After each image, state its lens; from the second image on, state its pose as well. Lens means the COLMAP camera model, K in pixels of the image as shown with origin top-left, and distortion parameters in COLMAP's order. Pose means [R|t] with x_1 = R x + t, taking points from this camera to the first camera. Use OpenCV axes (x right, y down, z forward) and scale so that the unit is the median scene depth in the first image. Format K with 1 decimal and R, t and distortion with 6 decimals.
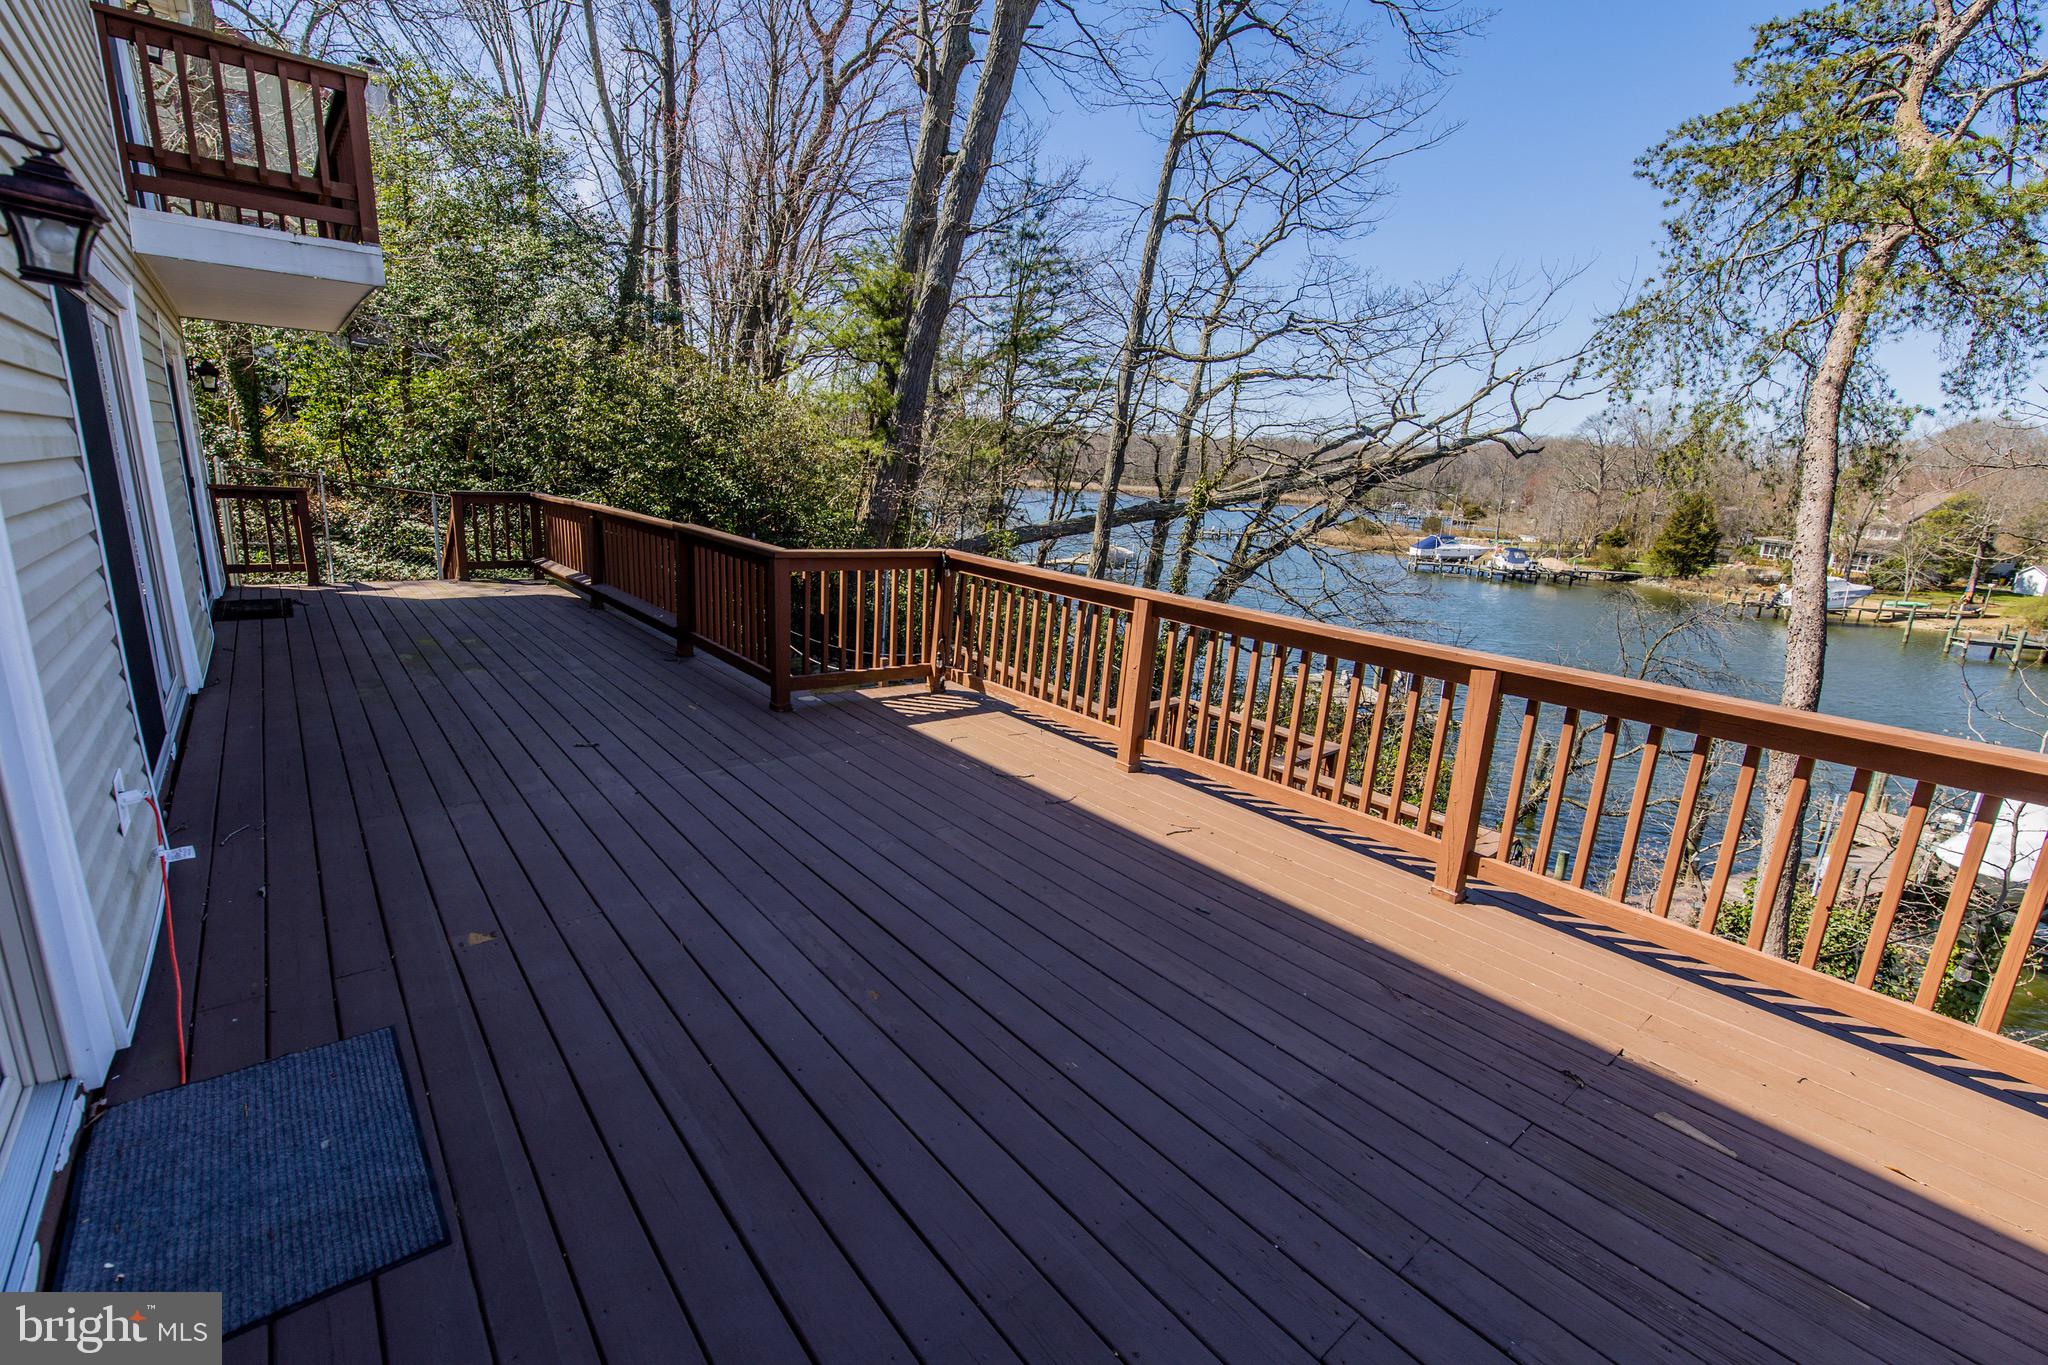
lens RADIAL K [[874.5, 0, 1024.0], [0, 874.5, 682.5], [0, 0, 1]] dist [-0.000131, -0.000110]
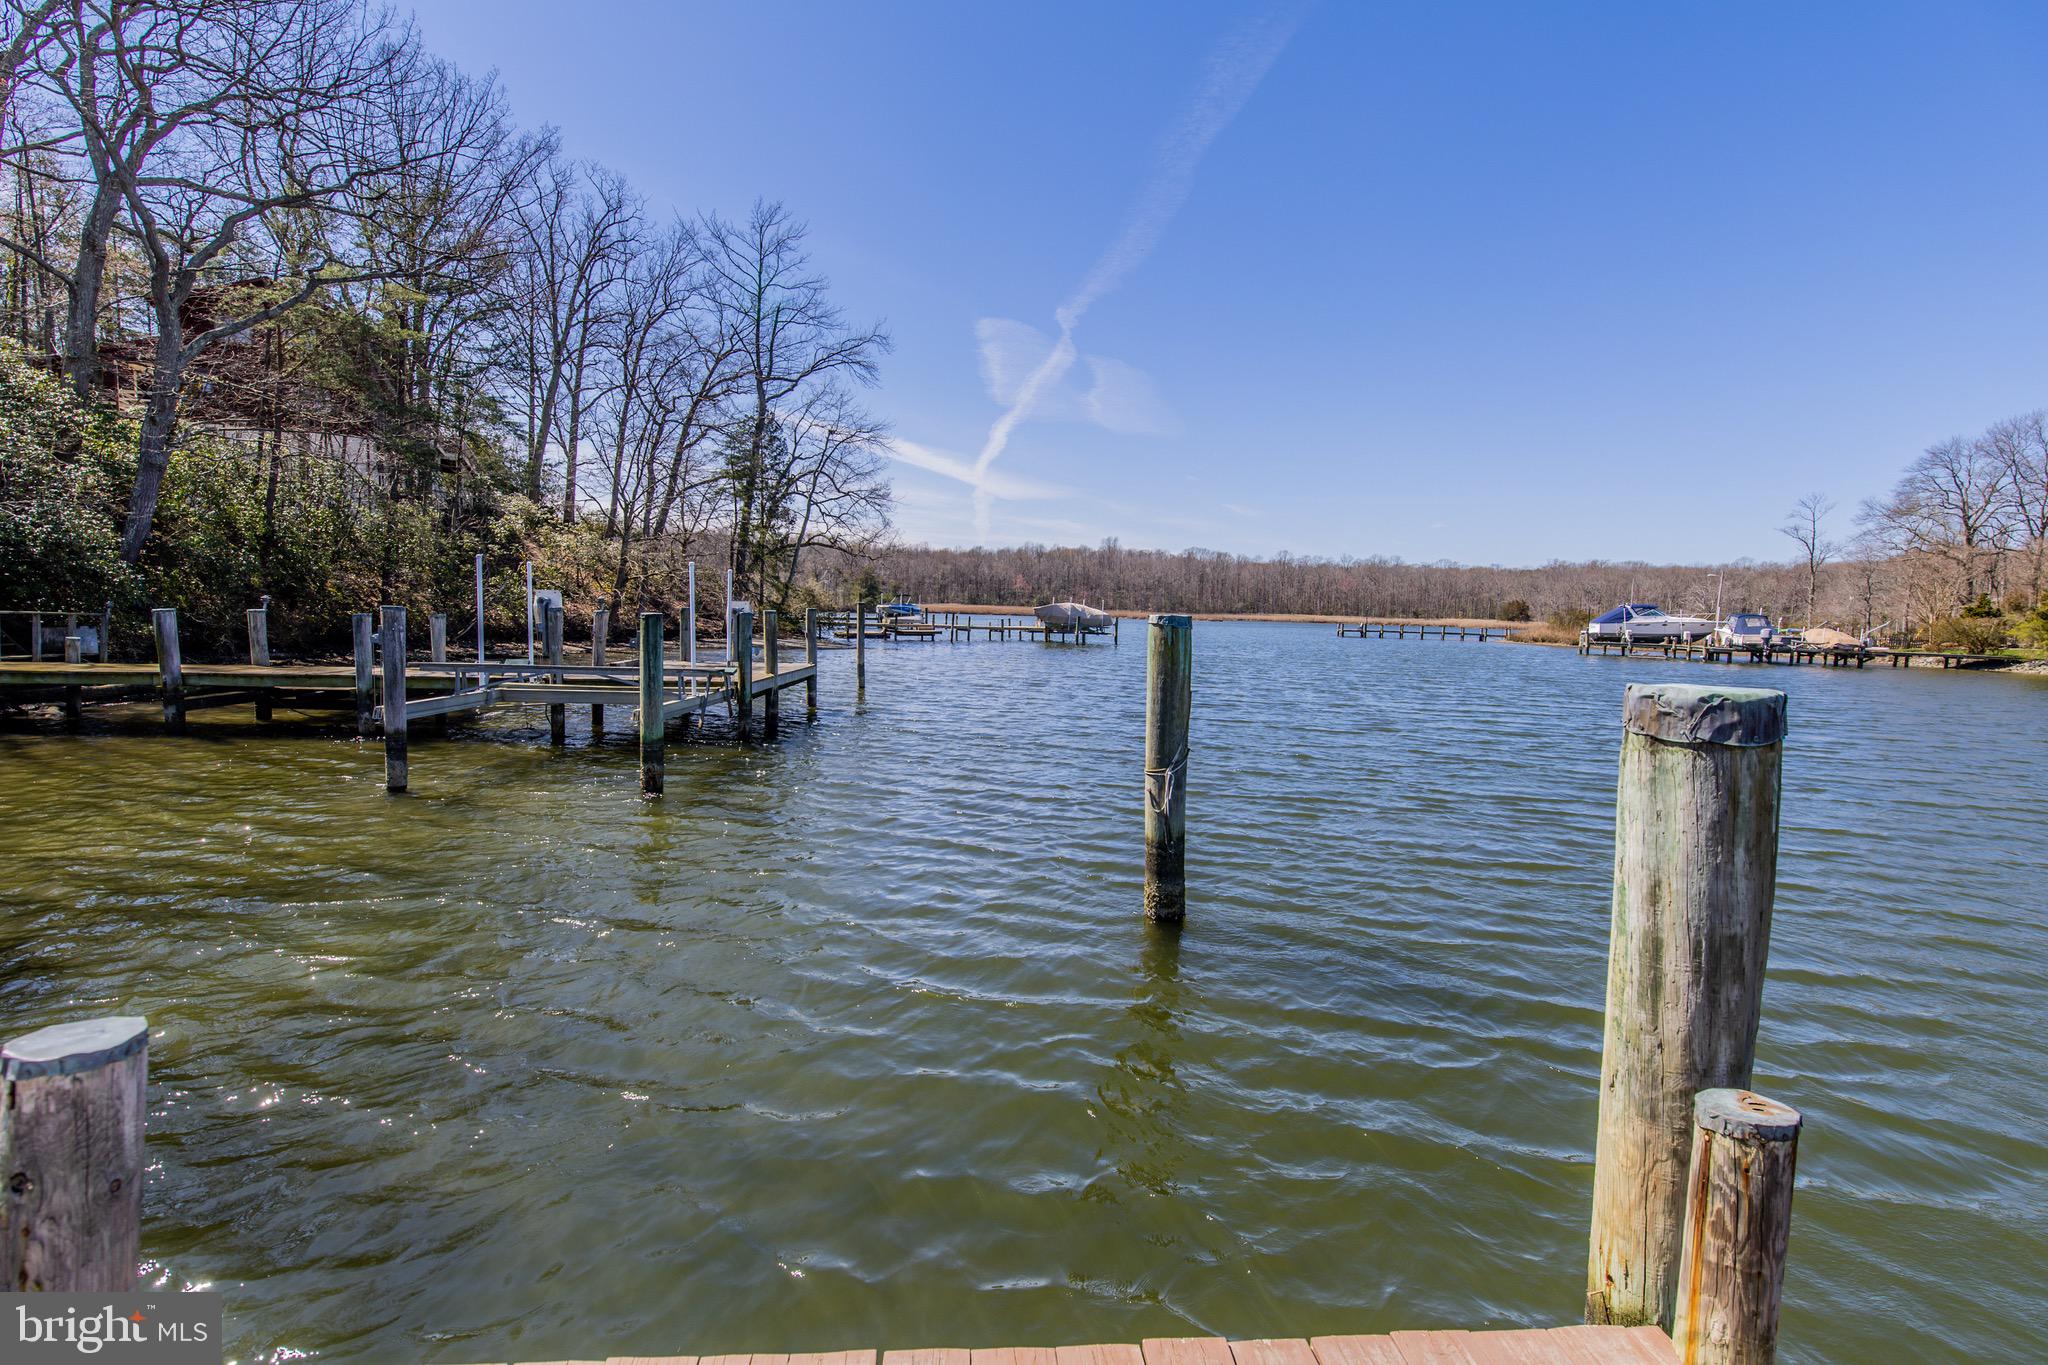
lens RADIAL K [[874.5, 0, 1024.0], [0, 874.5, 682.5], [0, 0, 1]] dist [-0.000131, -0.000110]
pose [[0.951815, 0.004908, -0.306634, 0.250192], [-0.055744, 0.985984, -0.157252, 0.028016], [0.301564, 0.166767, 0.938748, 0.241553]]
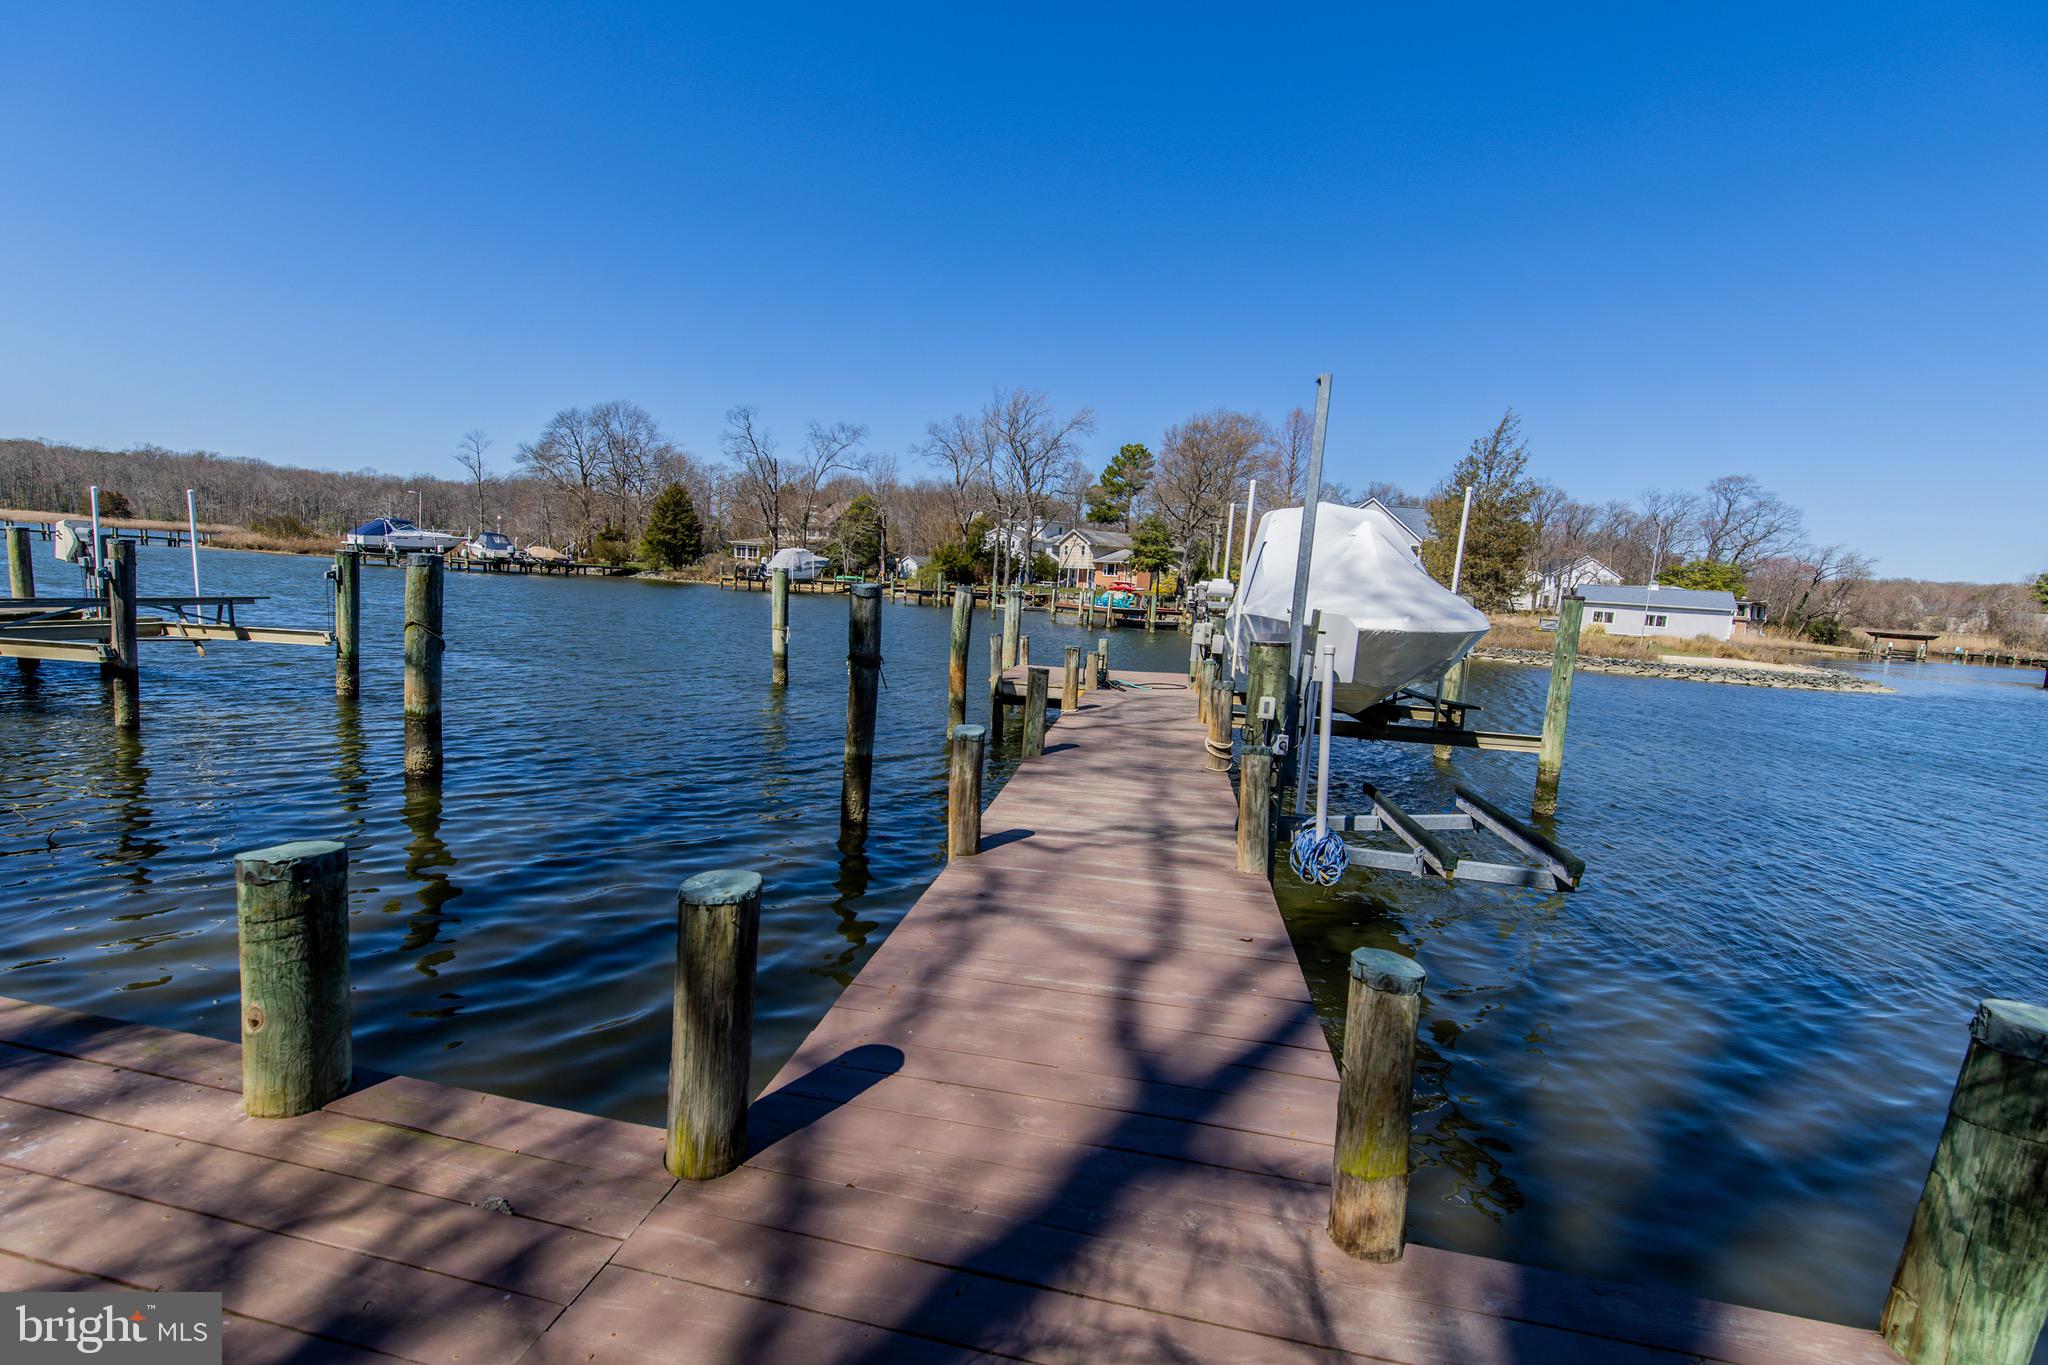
lens RADIAL K [[874.5, 0, 1024.0], [0, 874.5, 682.5], [0, 0, 1]] dist [-0.000131, -0.000110]
pose [[0.519222, -0.112181, 0.847245, 0.115239], [0.161763, 0.986328, 0.031463, 0.037403], [-0.839191, 0.120716, 0.530270, 0.175165]]
